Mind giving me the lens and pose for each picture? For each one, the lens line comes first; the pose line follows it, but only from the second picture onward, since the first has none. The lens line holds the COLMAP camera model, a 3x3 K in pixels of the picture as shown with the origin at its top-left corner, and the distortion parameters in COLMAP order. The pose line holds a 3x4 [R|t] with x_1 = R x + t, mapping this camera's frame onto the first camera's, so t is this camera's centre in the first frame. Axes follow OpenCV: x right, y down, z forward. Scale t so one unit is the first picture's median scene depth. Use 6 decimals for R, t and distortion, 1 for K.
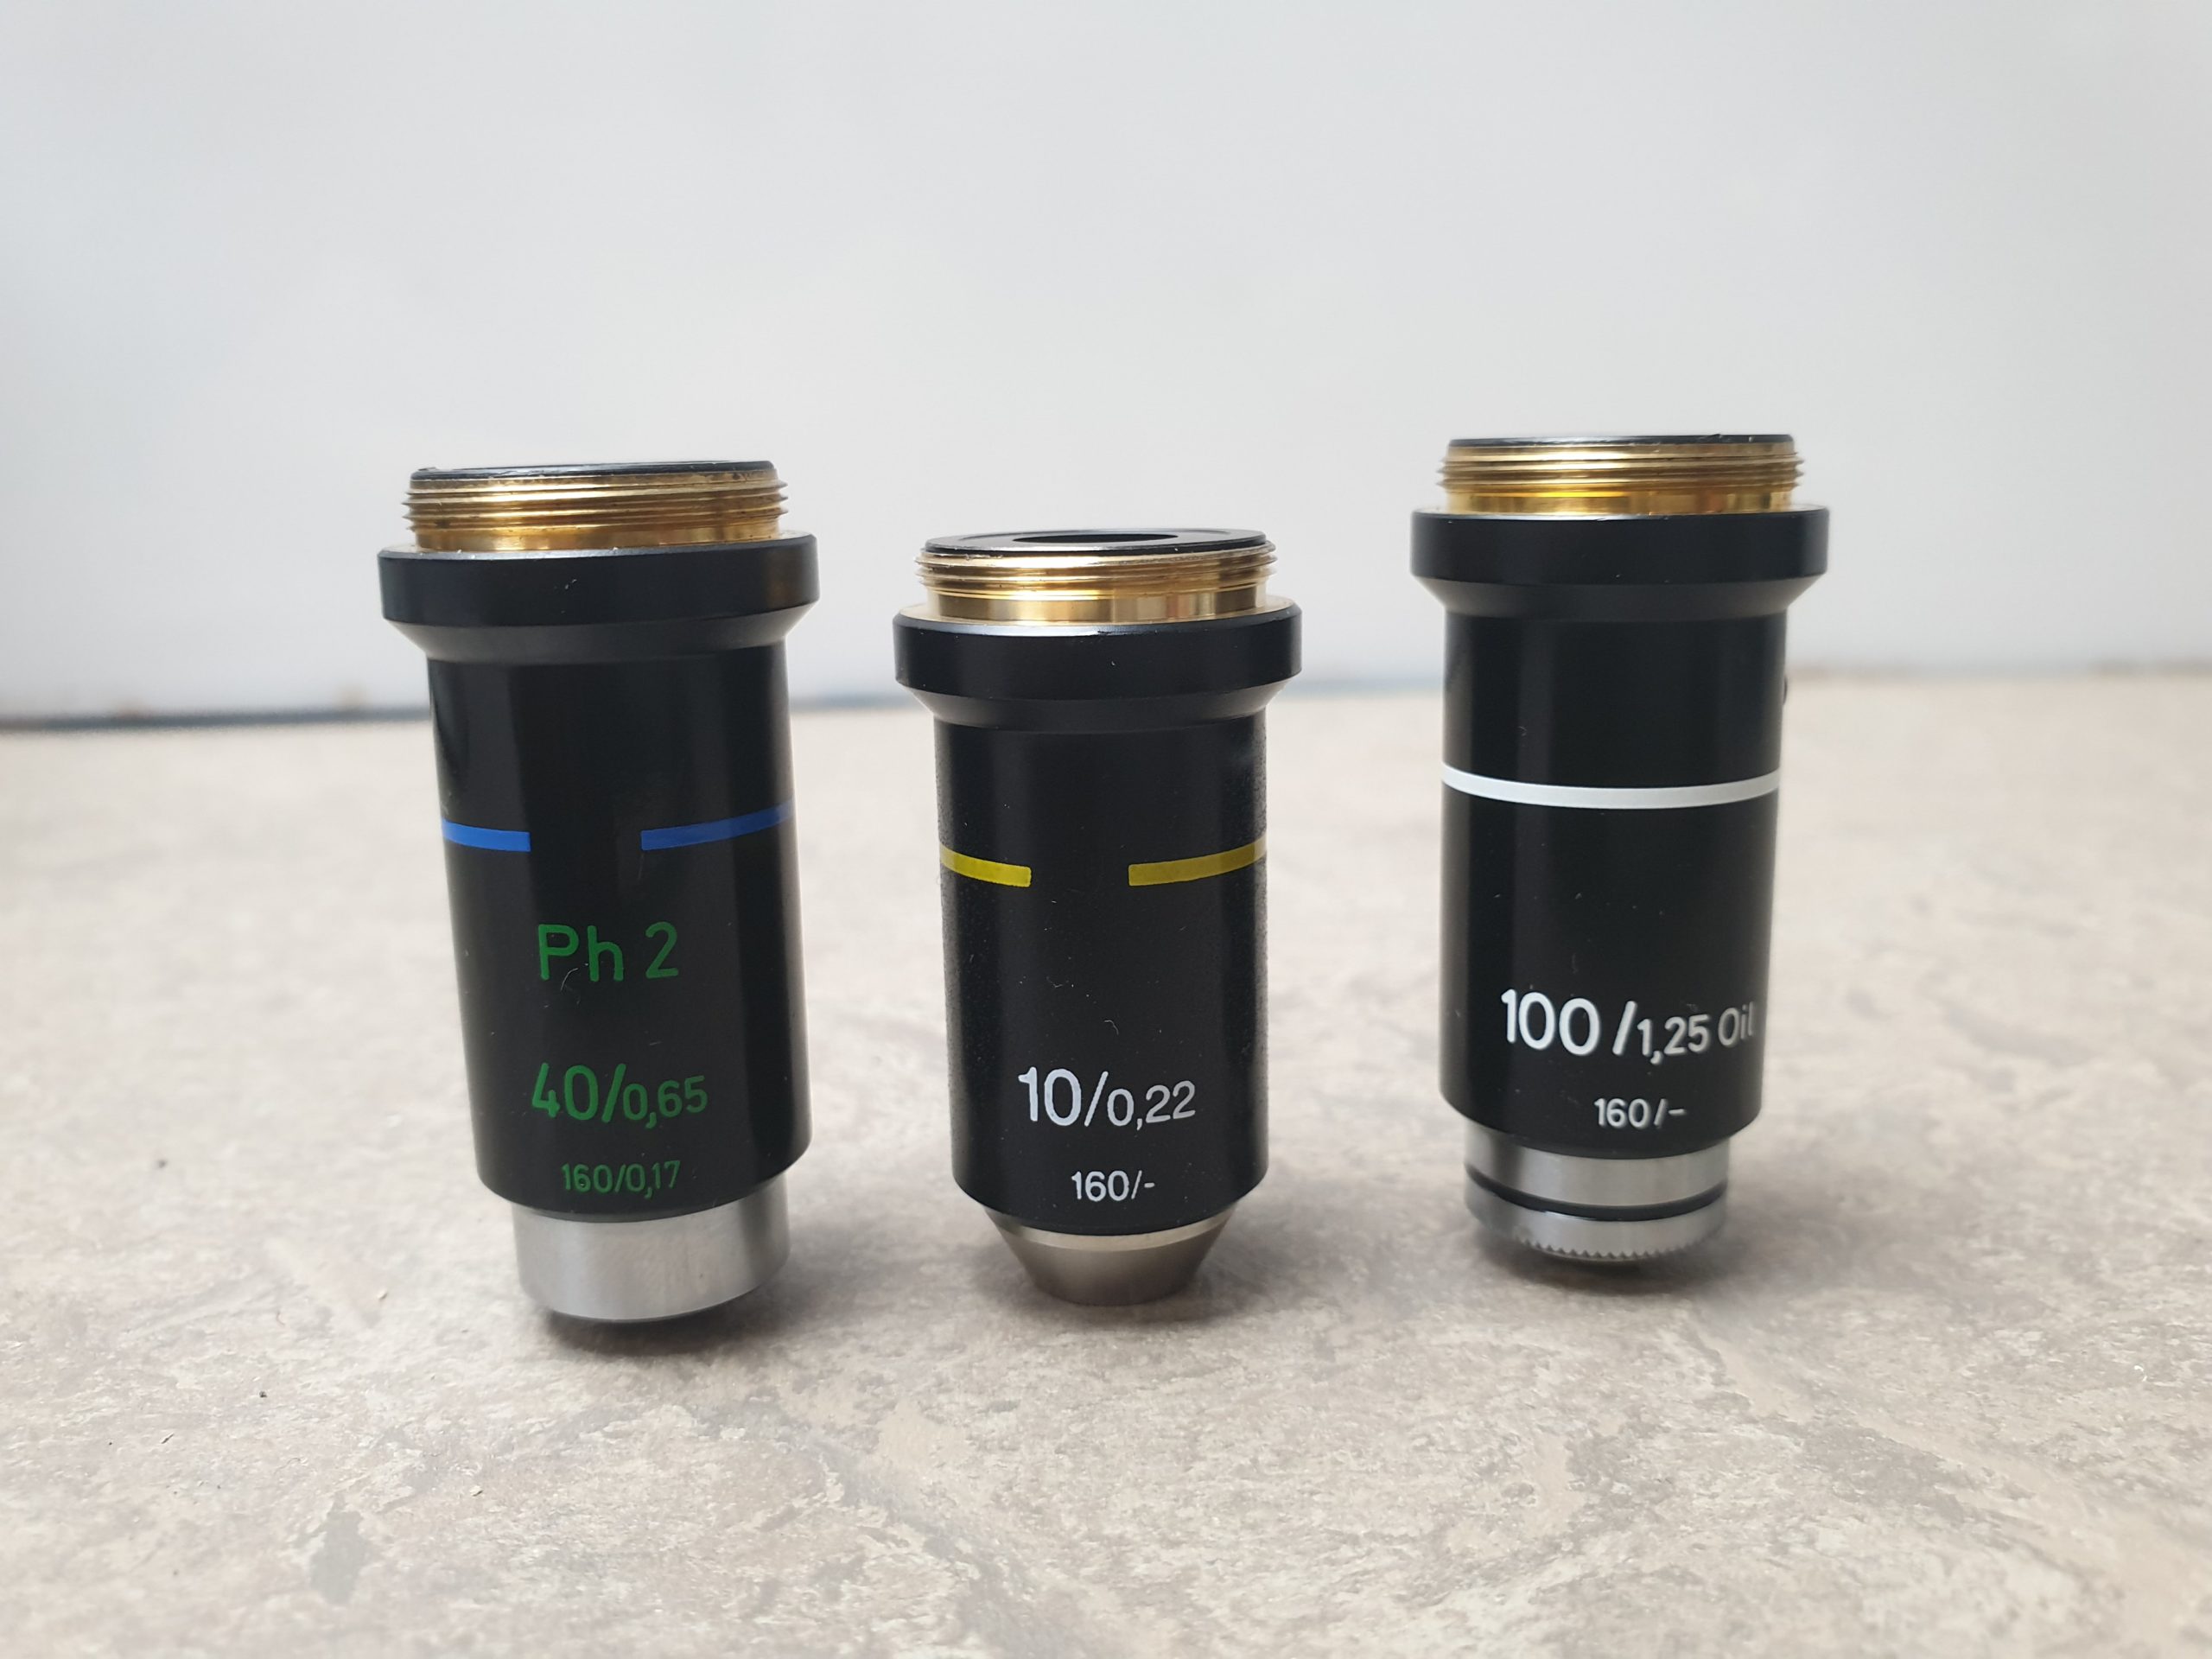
lens RADIAL K [[1862.8, 0, 1118.3], [0, 1862.8, 828.3], [0, 0, 1]] dist [-0.072004, 0.080734]
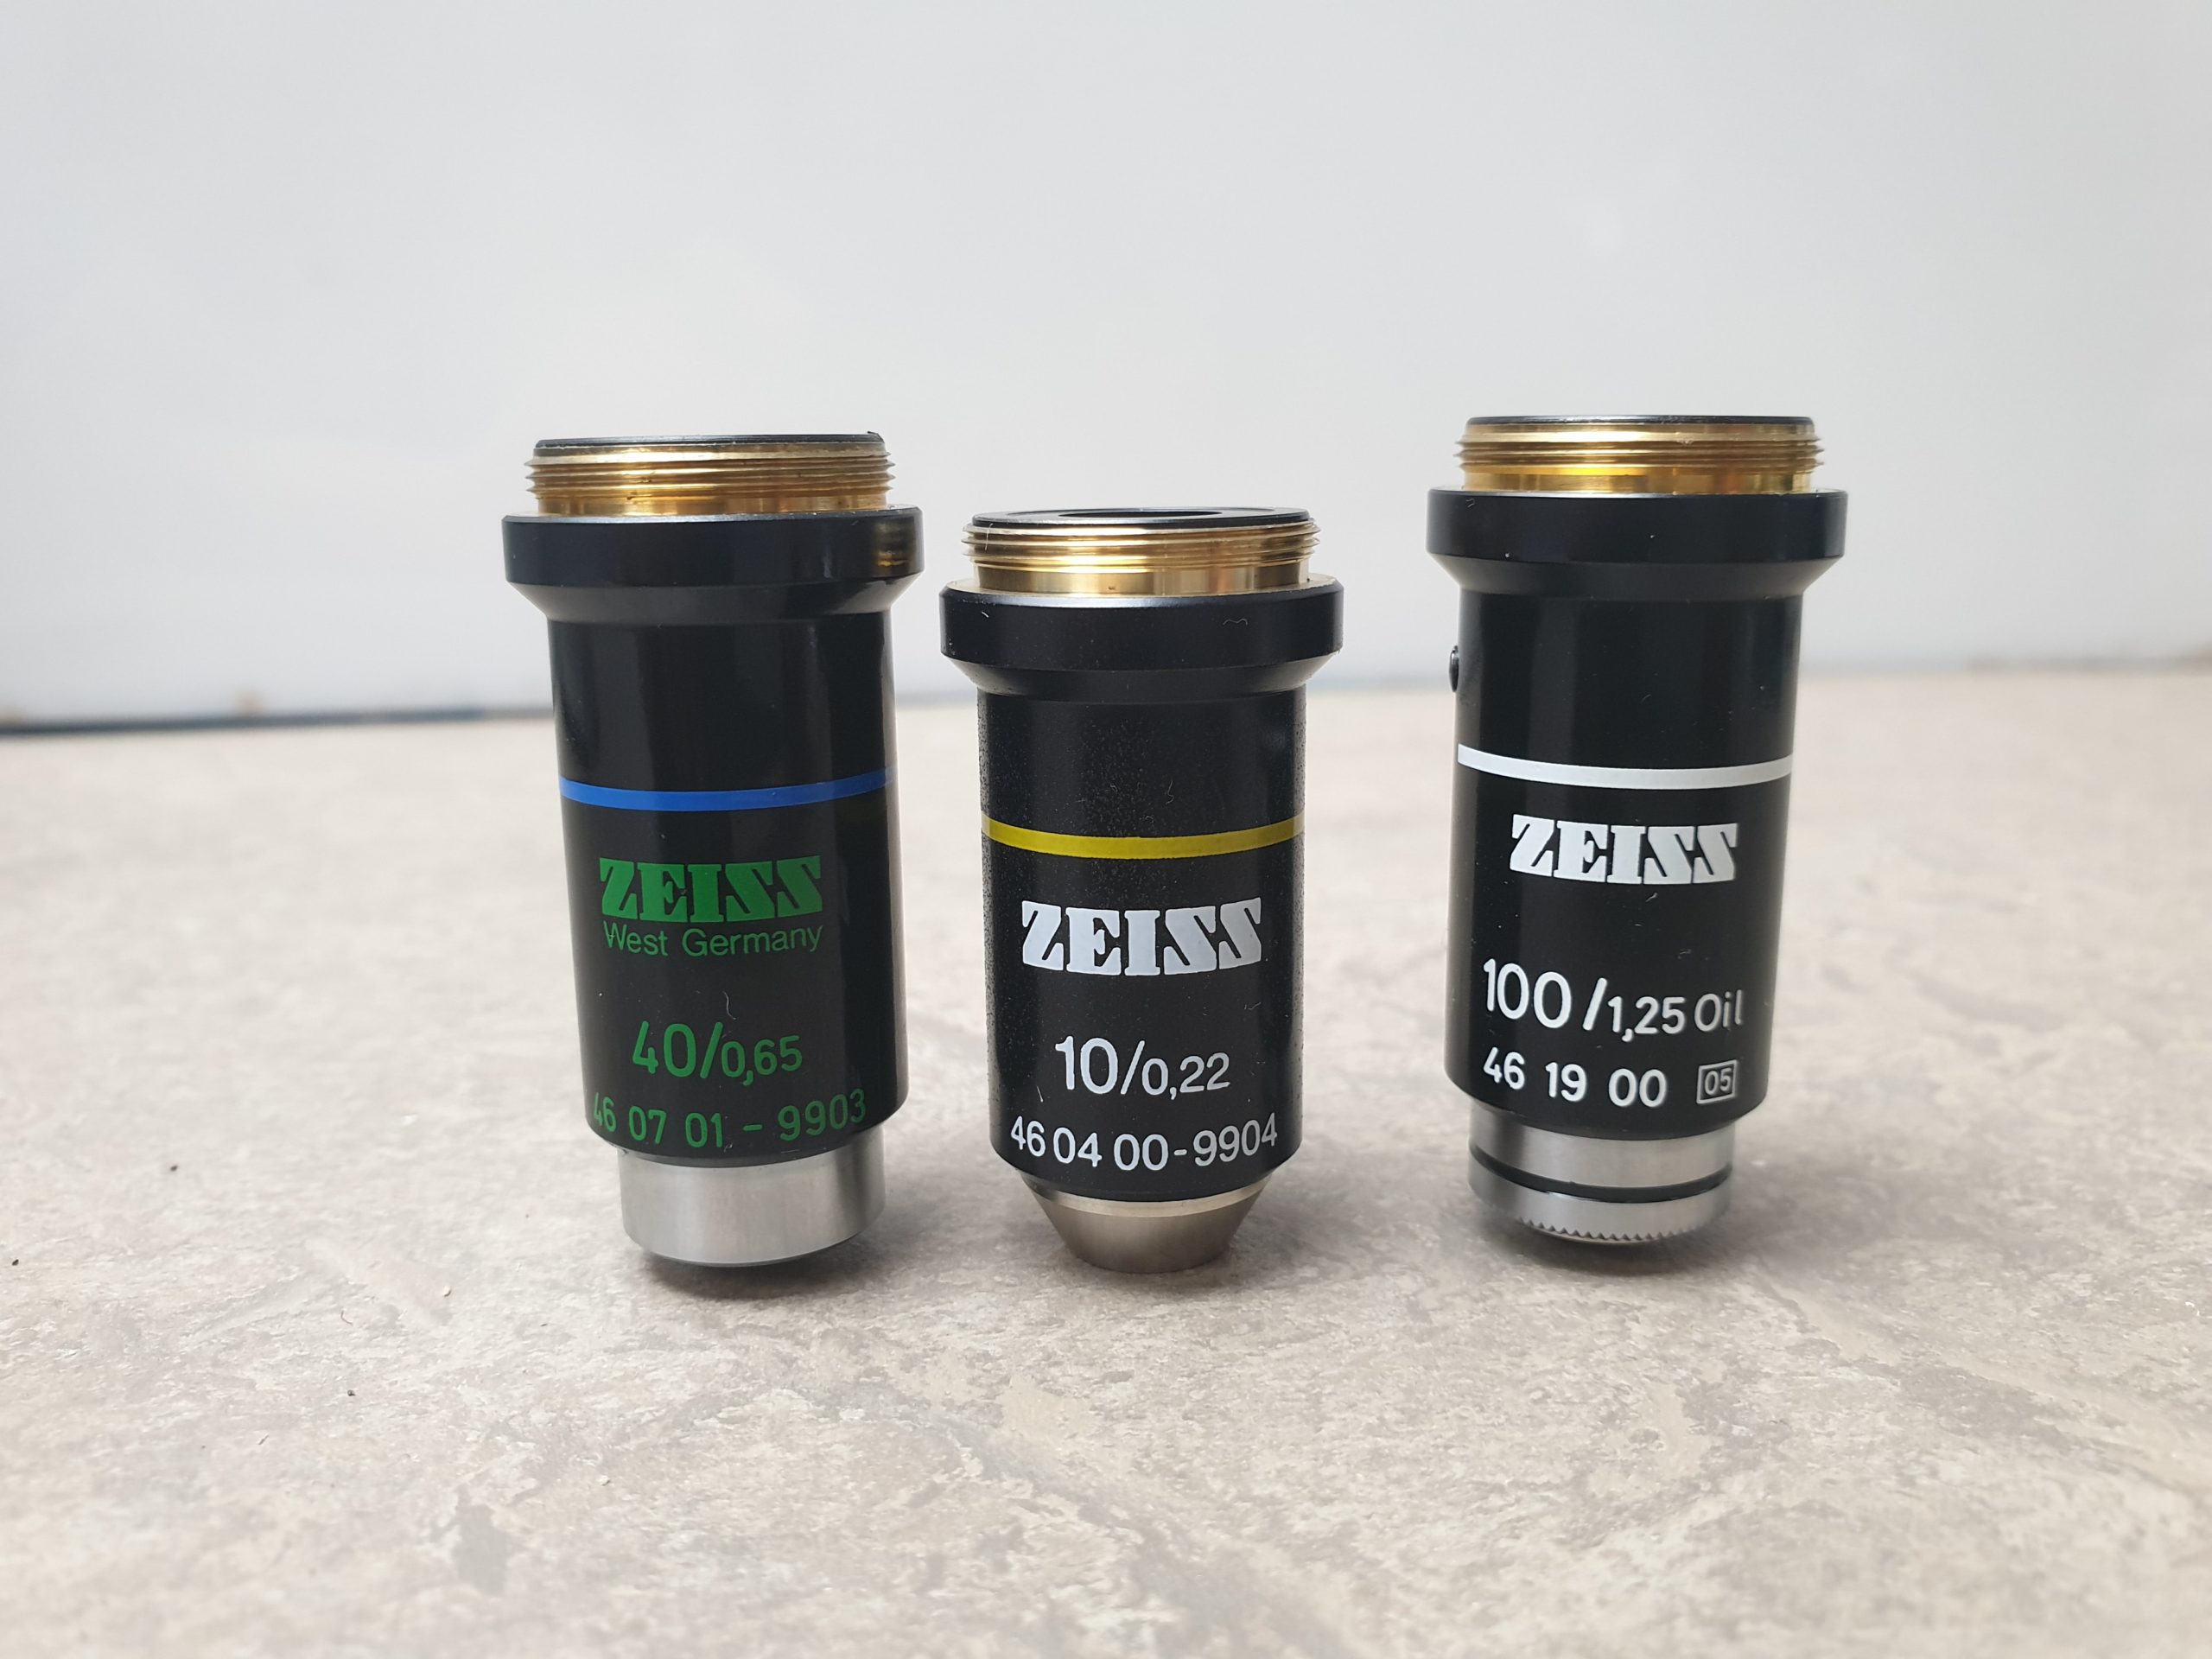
lens RADIAL K [[1862.8, 0, 1025.8], [0, 1862.8, 872.3], [0, 0, 1]] dist [-0.072004, 0.080734]
pose [[0.996679, -0.012210, 0.080504, -0.194798], [0.011493, 0.999890, 0.009360, 0.031459], [-0.080609, -0.008404, 0.996710, 0.012270]]
